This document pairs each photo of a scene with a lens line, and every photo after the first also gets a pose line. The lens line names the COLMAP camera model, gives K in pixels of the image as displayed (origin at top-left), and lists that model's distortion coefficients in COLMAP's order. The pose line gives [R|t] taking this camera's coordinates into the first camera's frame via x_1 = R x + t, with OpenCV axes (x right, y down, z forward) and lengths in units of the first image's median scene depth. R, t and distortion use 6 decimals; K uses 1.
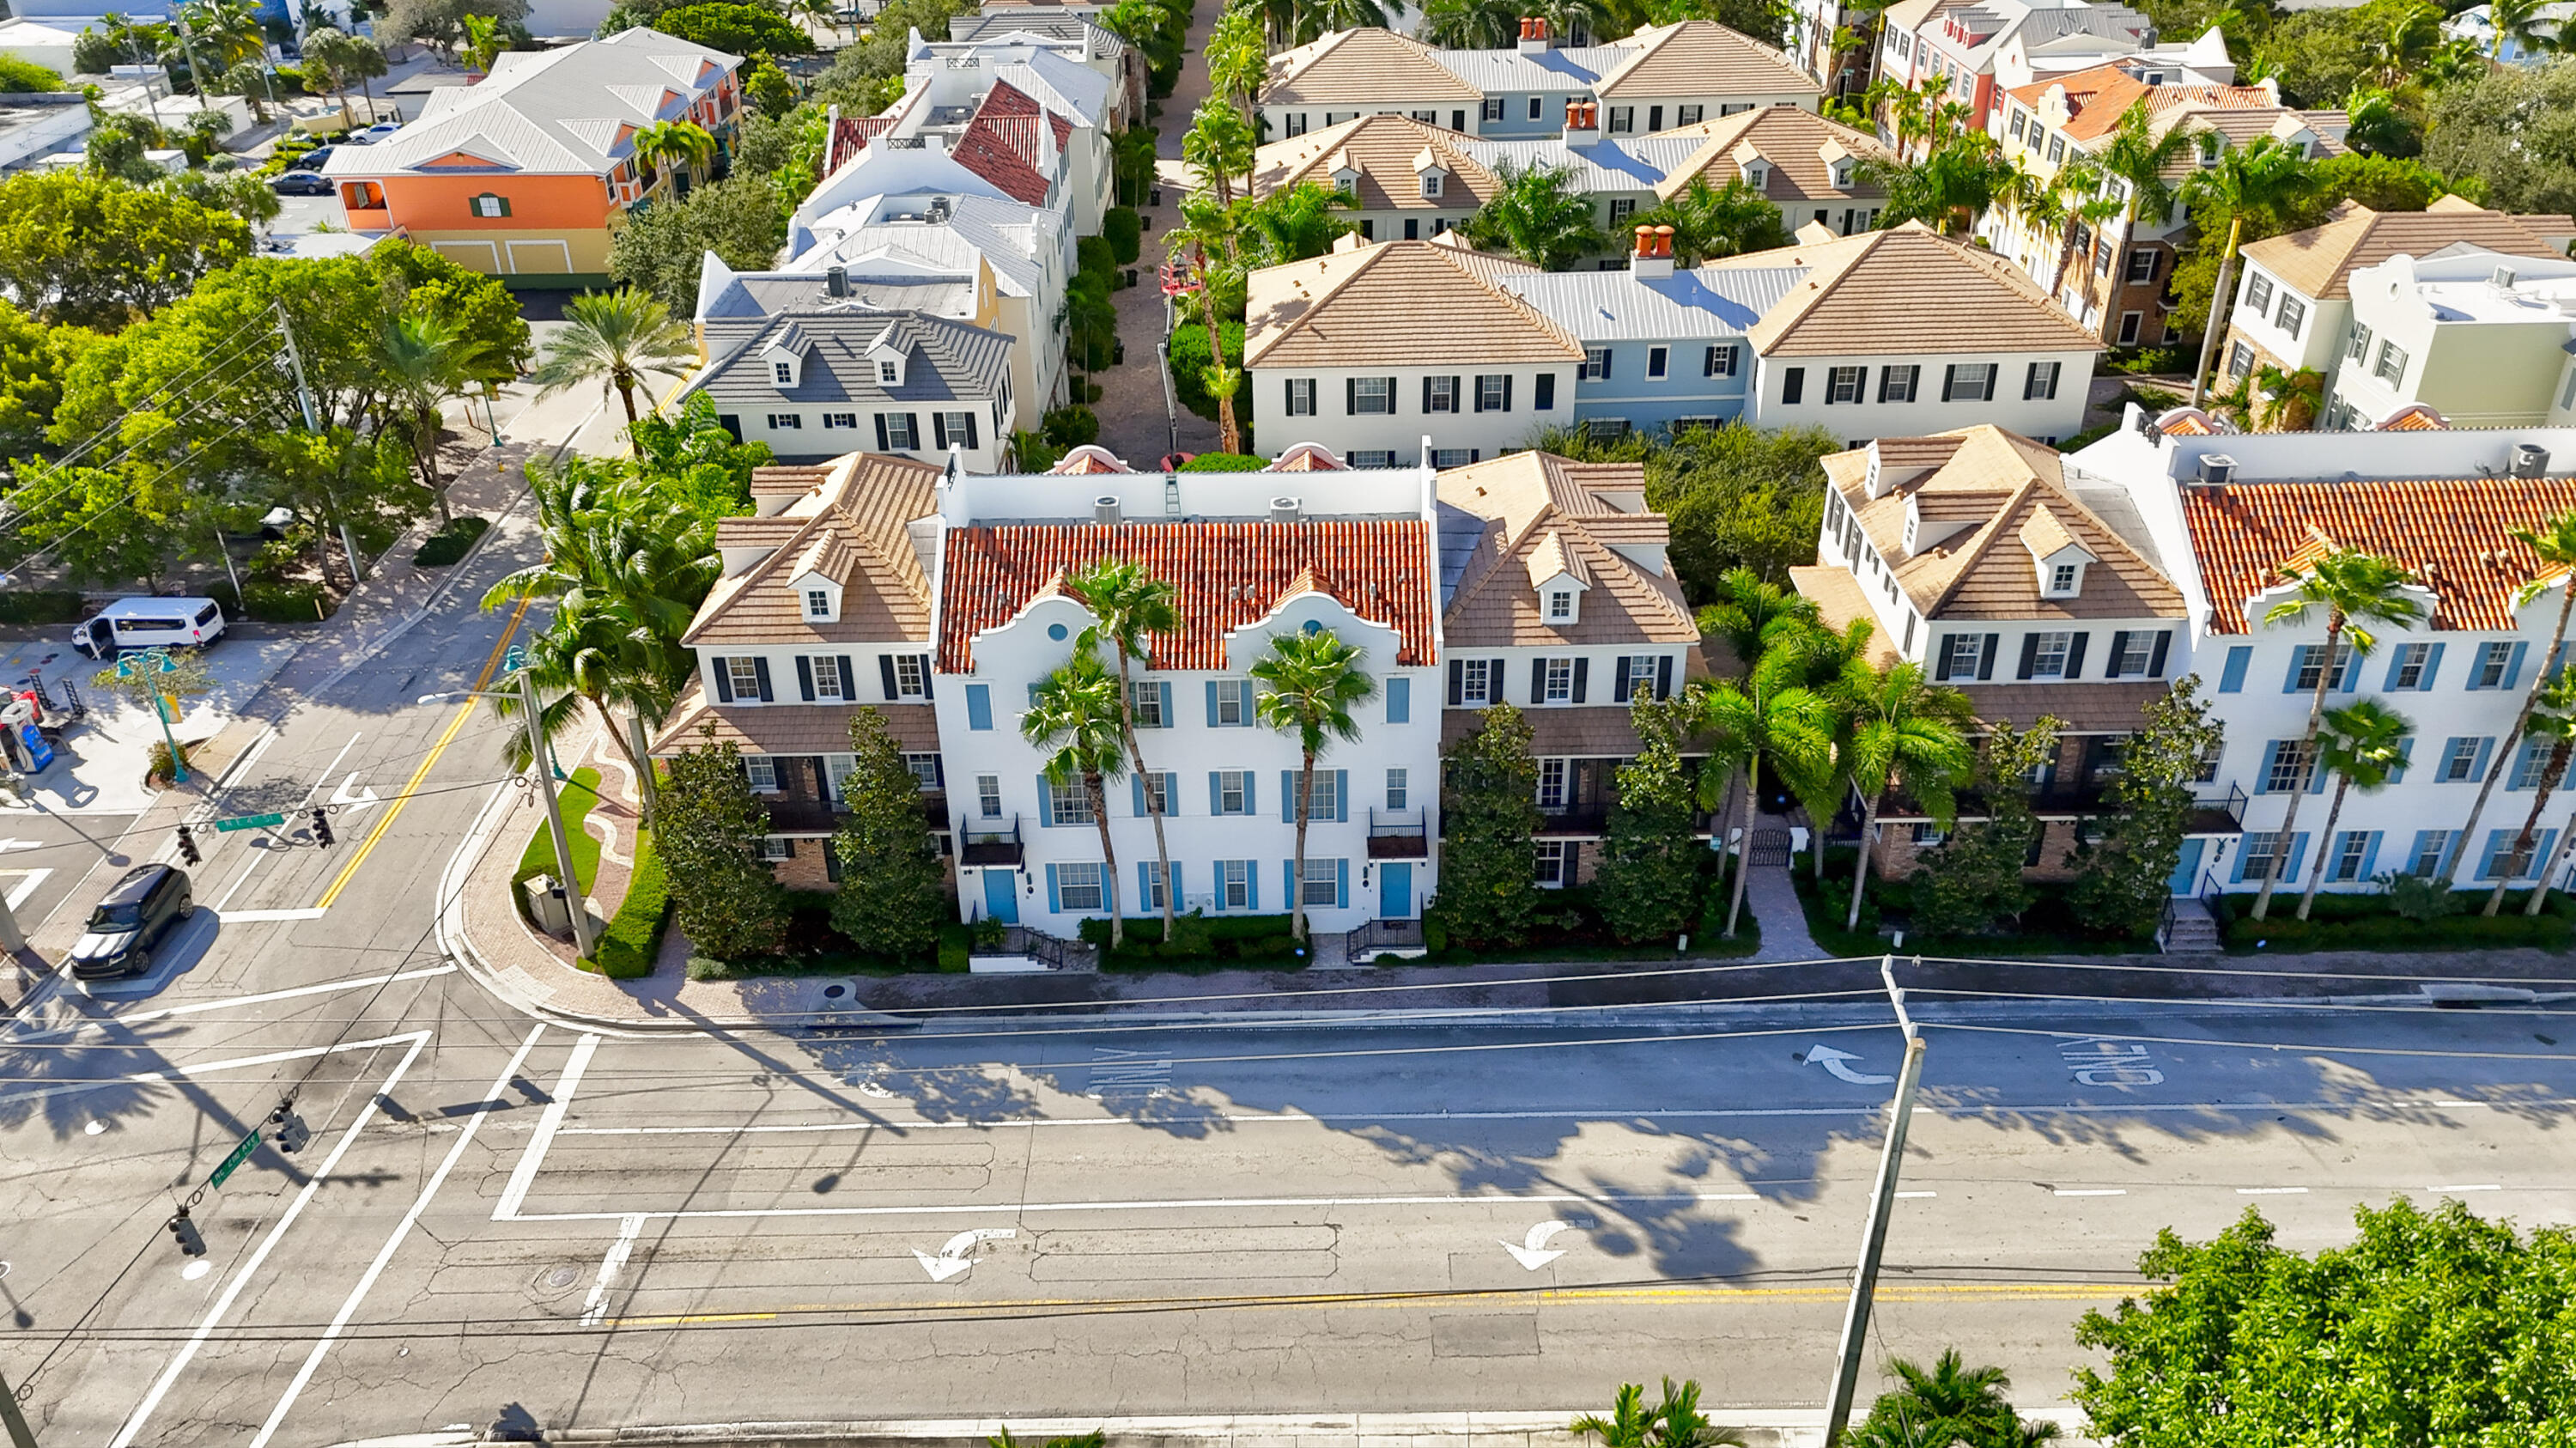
lens RADIAL K [[1898.3, 0, 1292.3], [0, 1898.3, 735.7], [0, 0, 1]] dist [0.083837, -0.098424]
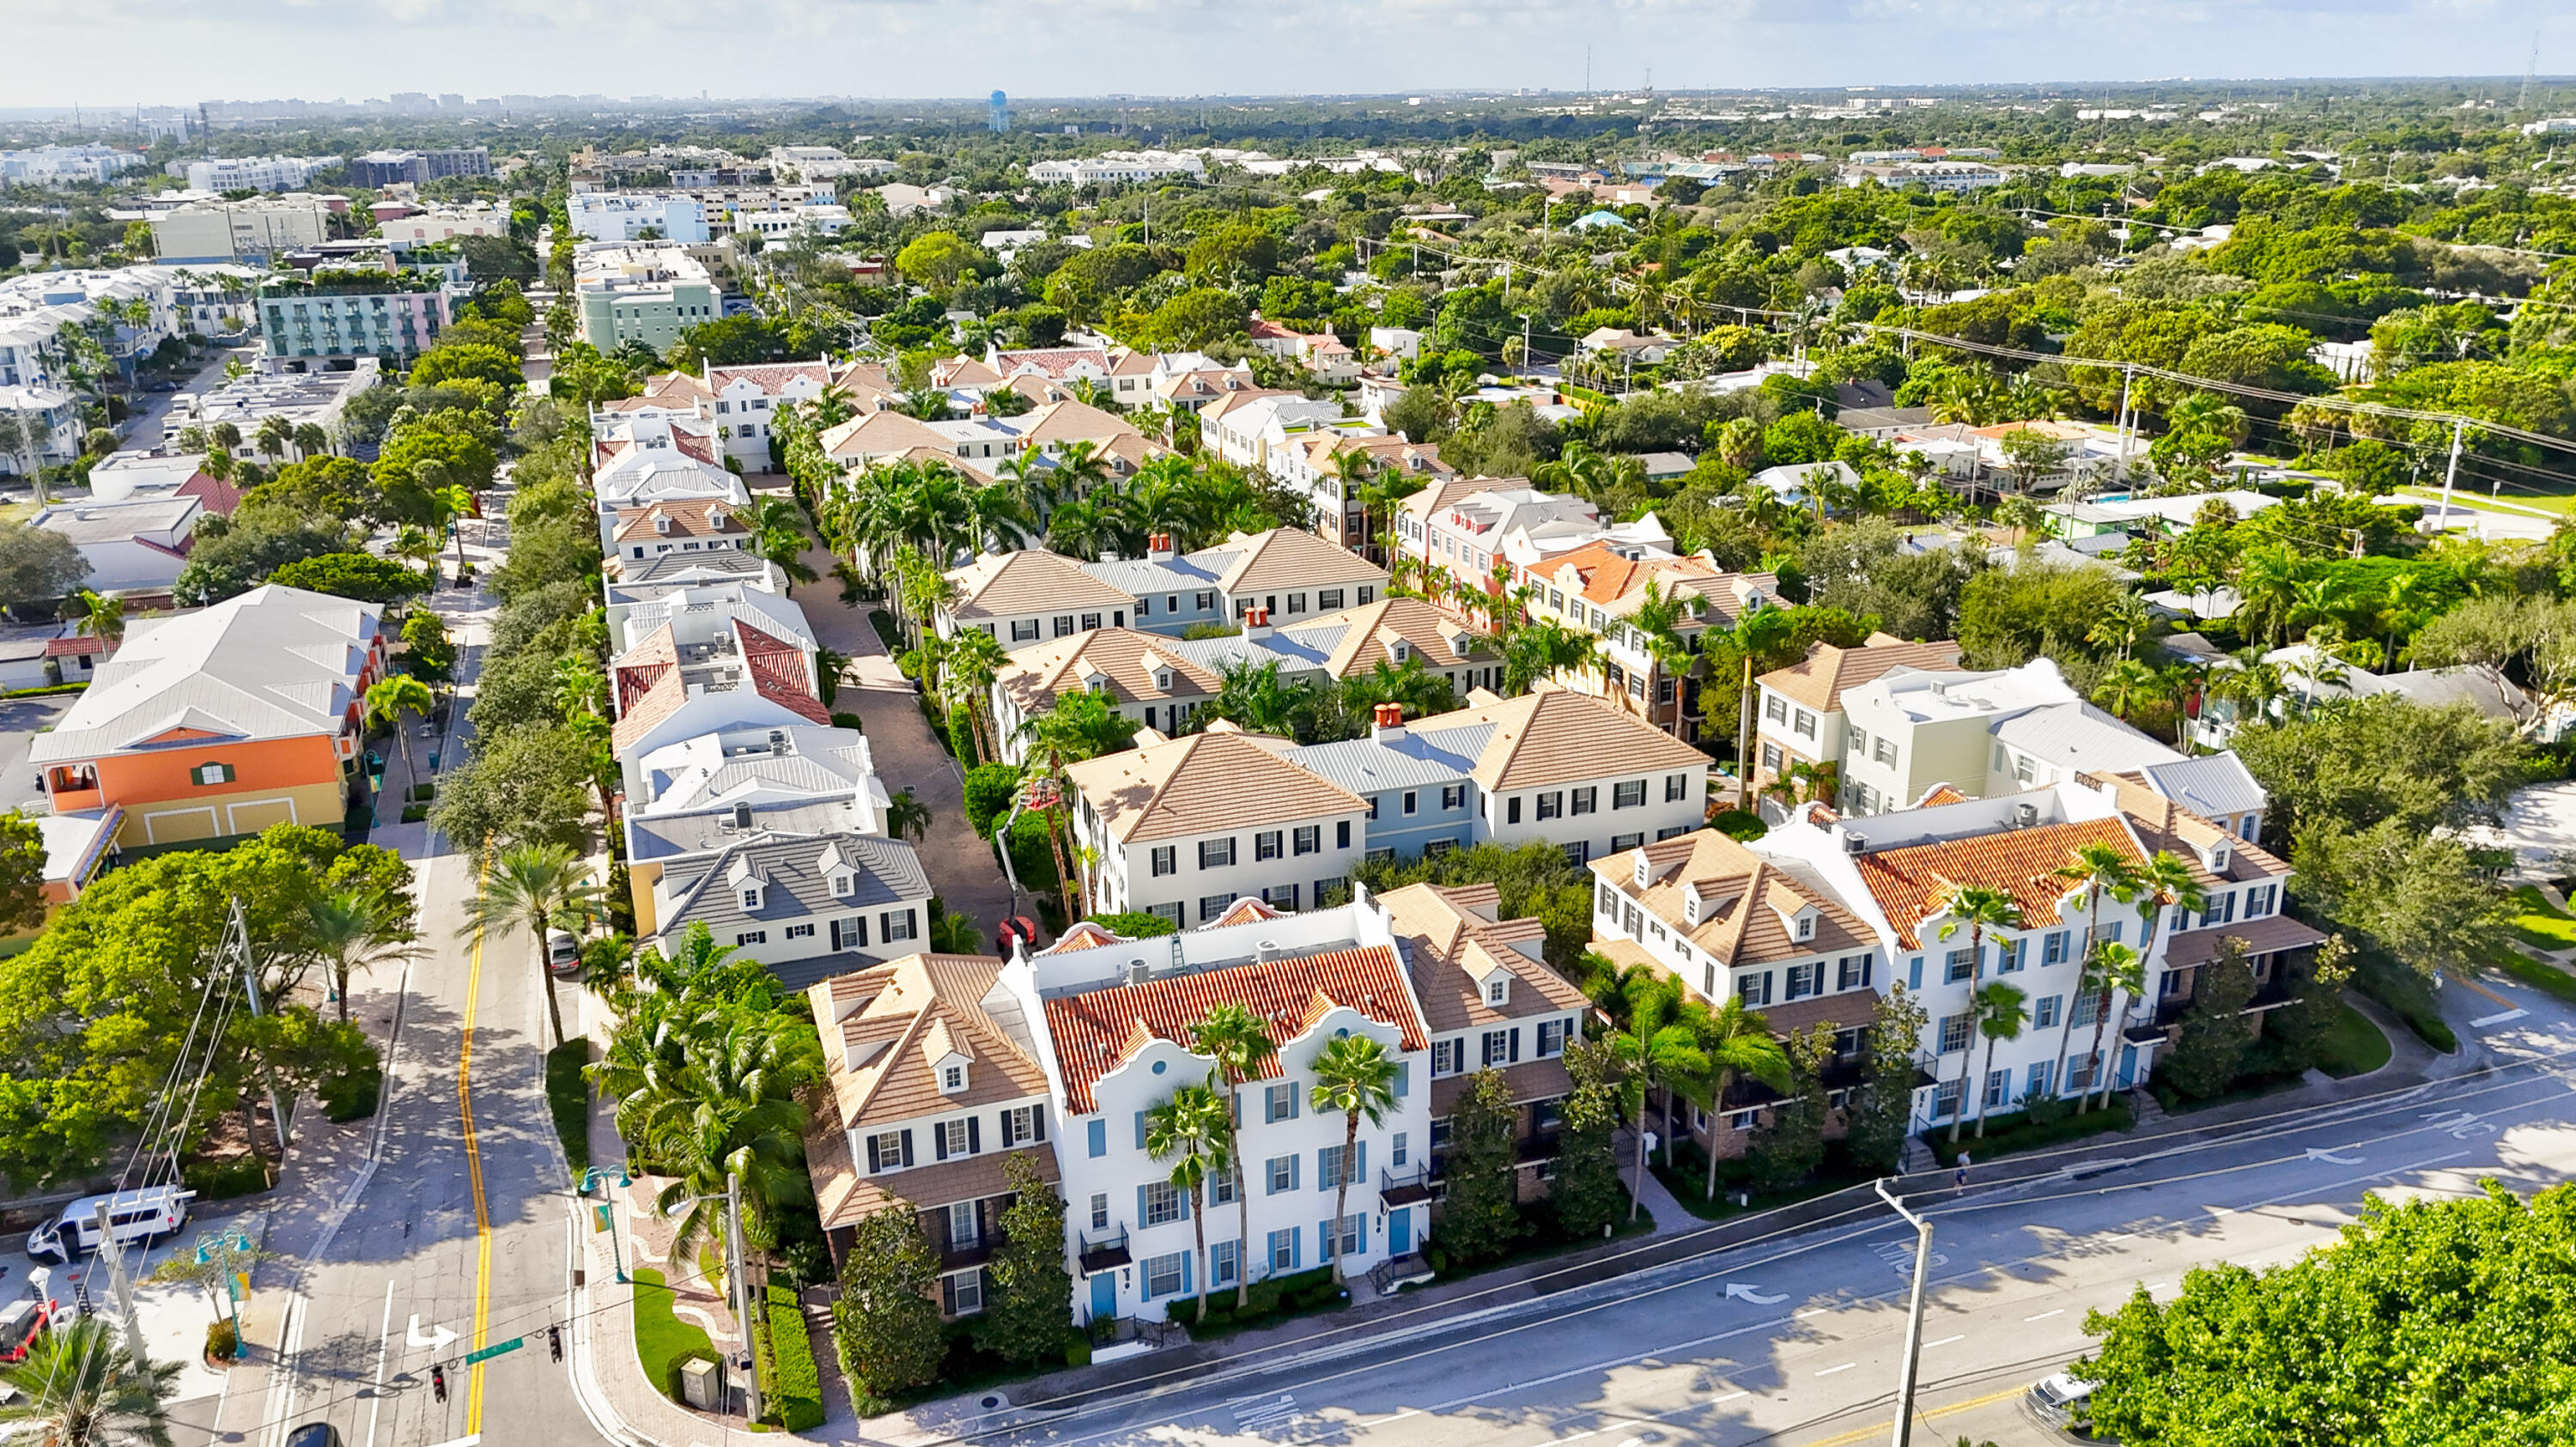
lens RADIAL K [[1905.4, 0, 1293.5], [0, 1905.4, 717.5], [0, 0, 1]] dist [0.077010, -0.086744]
pose [[0.941514, -0.097120, 0.322674, -0.405196], [0.165642, 0.967279, -0.192182, -0.018629], [-0.293452, 0.234391, 0.926794, -0.275571]]
